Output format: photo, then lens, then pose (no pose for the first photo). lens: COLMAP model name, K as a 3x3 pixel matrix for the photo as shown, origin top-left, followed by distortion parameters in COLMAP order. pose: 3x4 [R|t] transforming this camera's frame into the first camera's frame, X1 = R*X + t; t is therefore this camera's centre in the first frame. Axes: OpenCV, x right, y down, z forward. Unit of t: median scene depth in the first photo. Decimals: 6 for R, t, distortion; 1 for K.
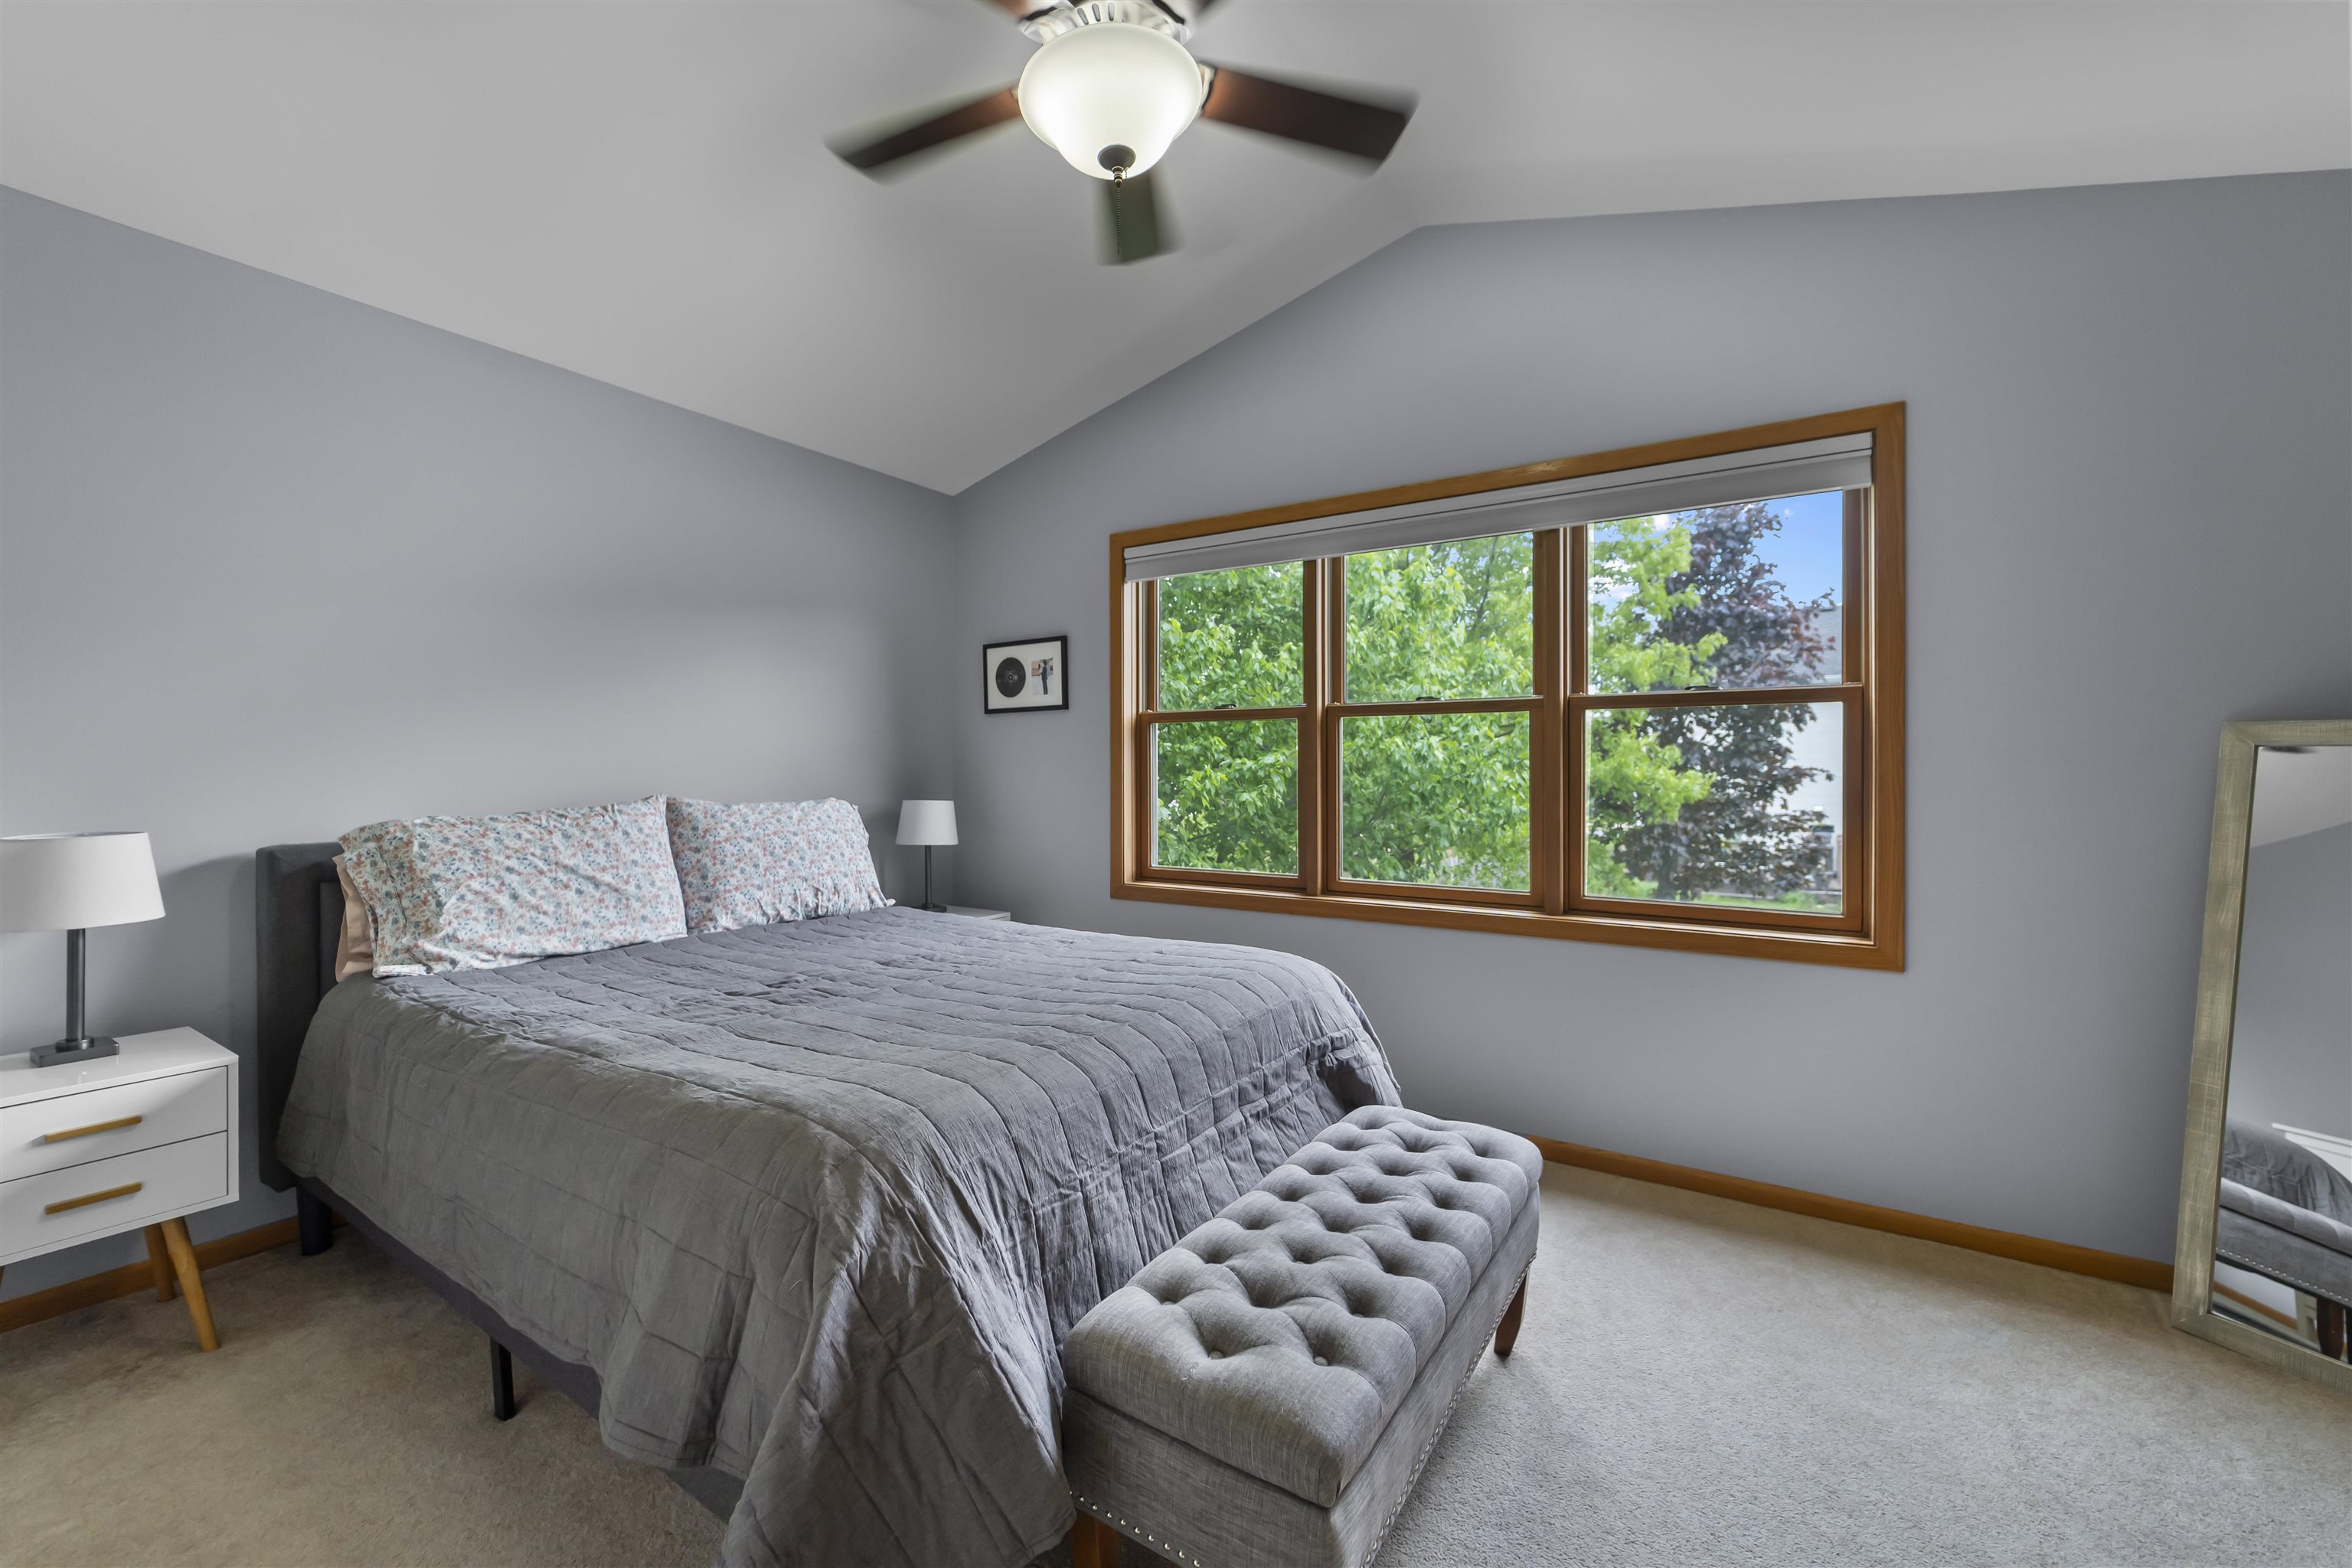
lens RADIAL K [[955.4, 0, 1181.5], [0, 955.4, 778.6], [0, 0, 1]] dist [0.001721, -0.001266]
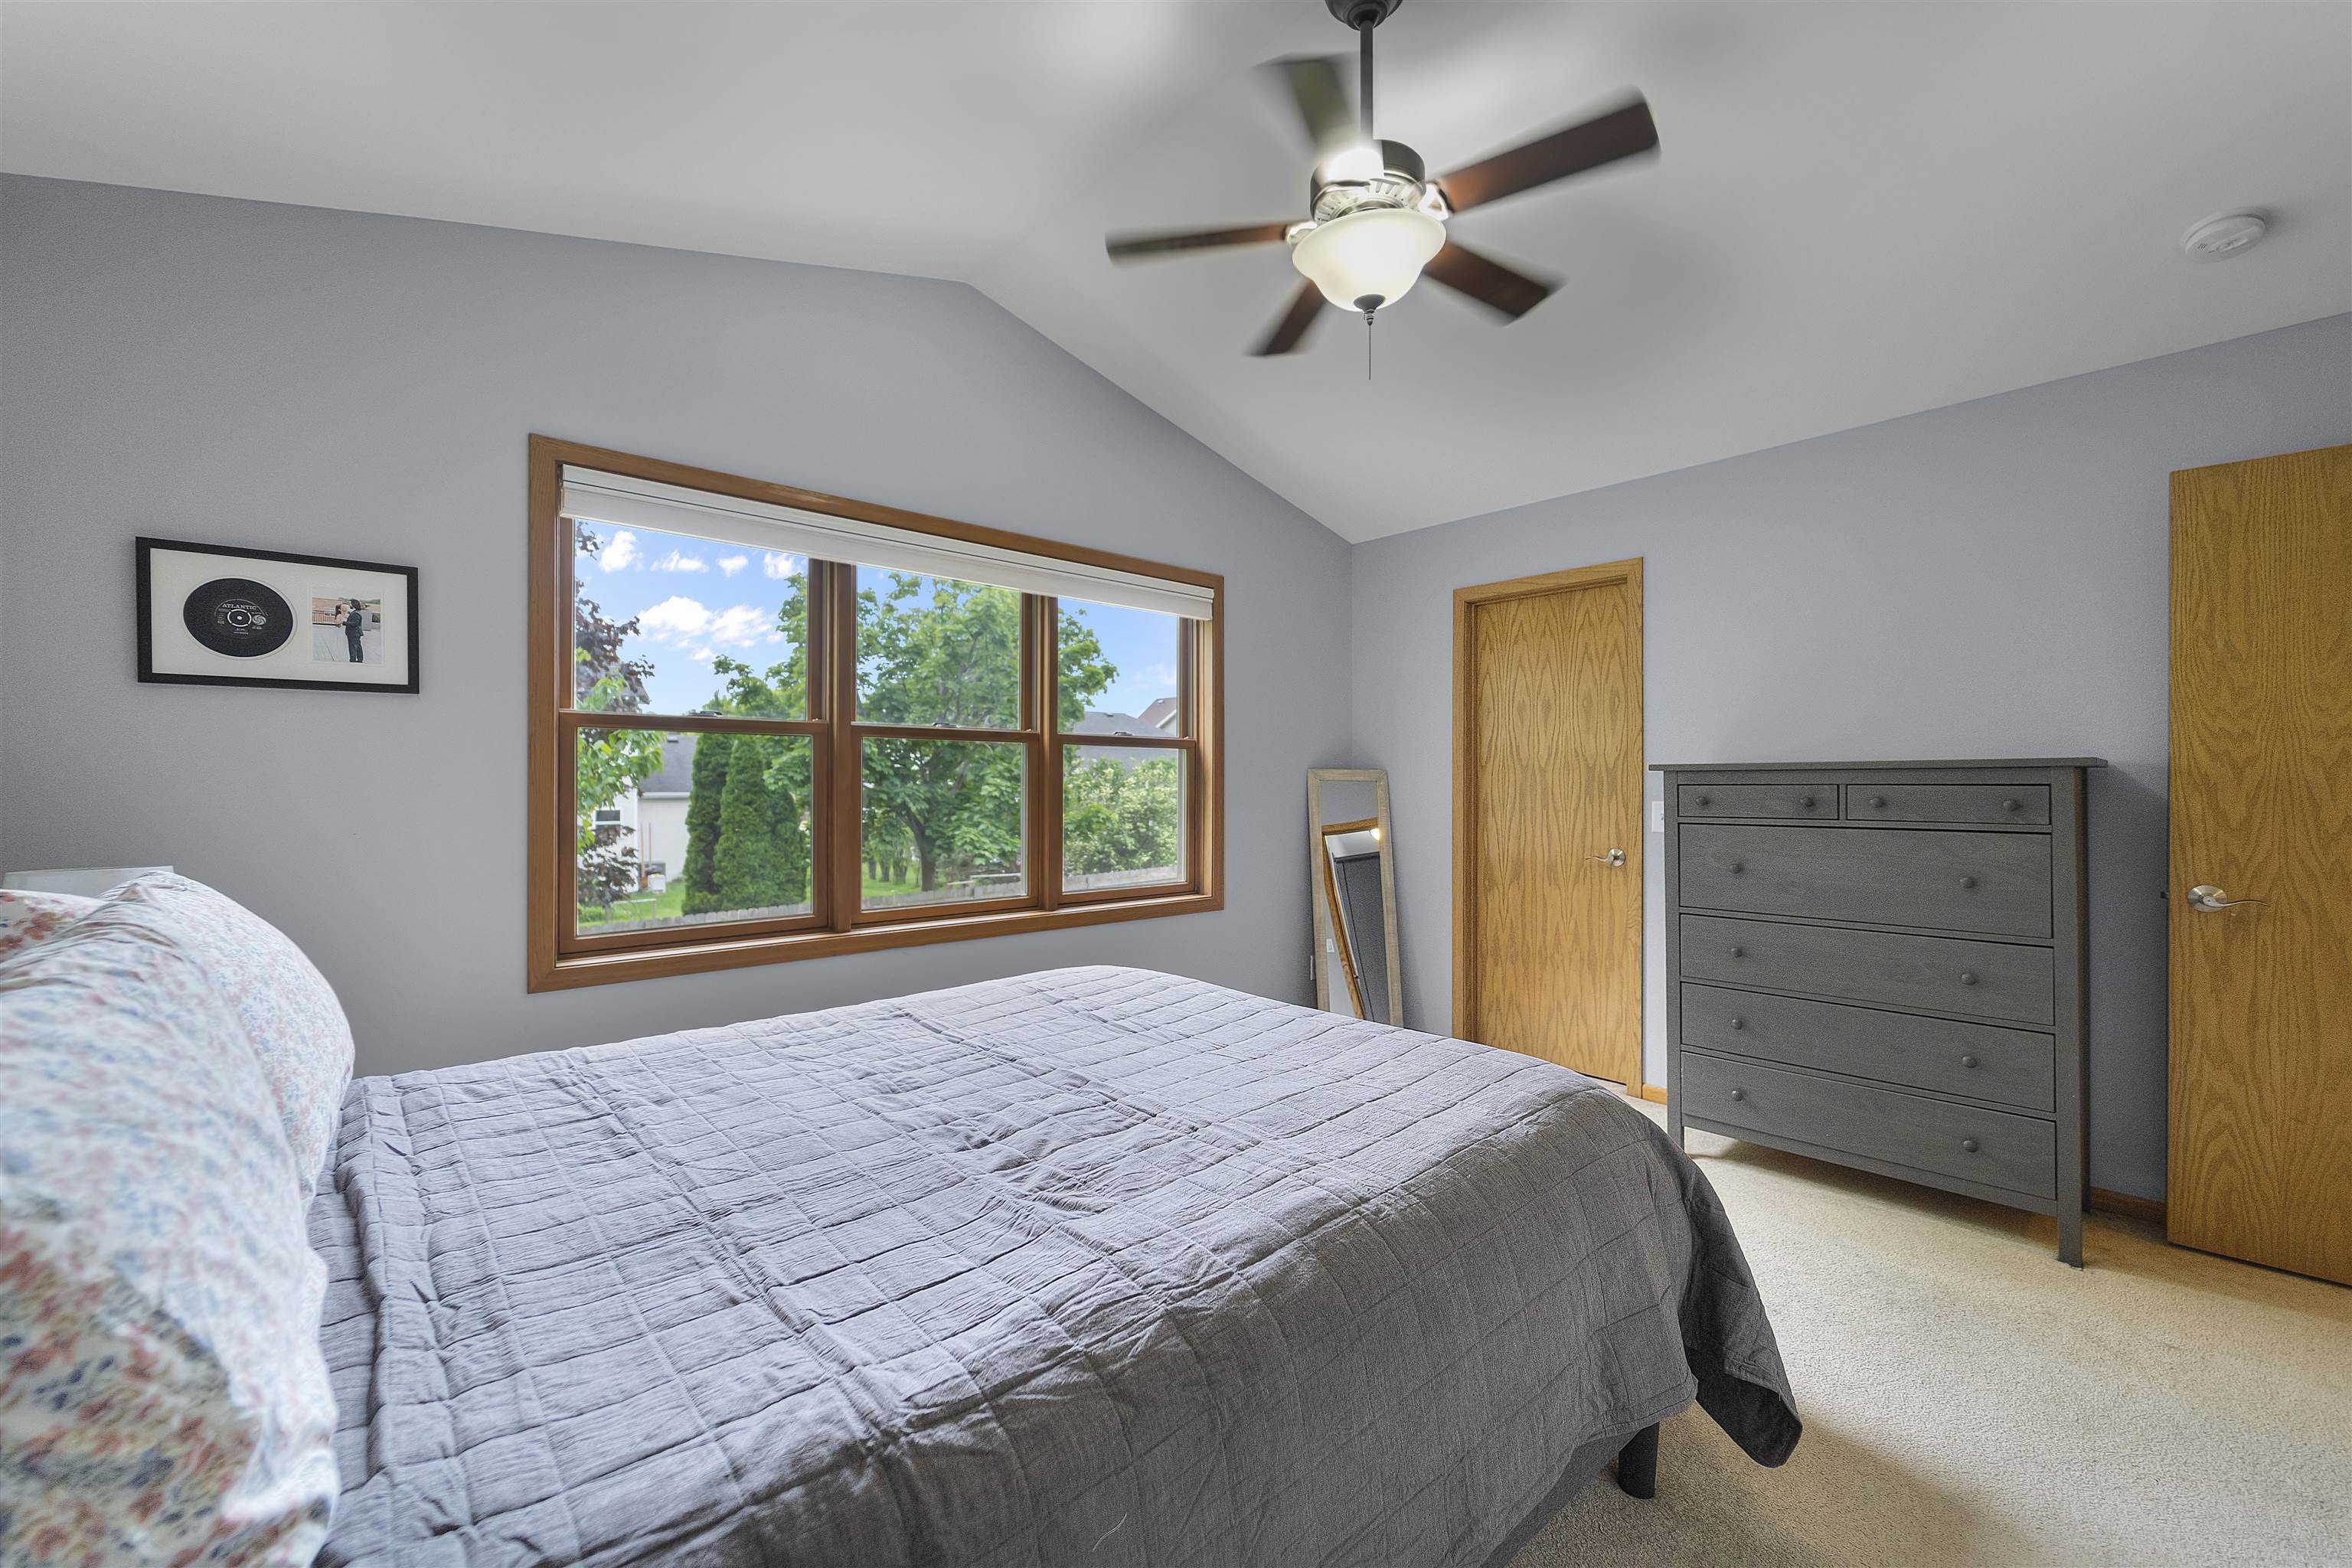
lens RADIAL K [[955.4, 0, 1165.3], [0, 955.4, 778.8], [0, 0, 1]] dist [0.001721, -0.001266]
pose [[0.258038, 0.005351, 0.966120, -0.566227], [0.011697, 0.999894, -0.008662, -0.009575], [-0.966064, 0.013535, 0.257948, 0.402184]]
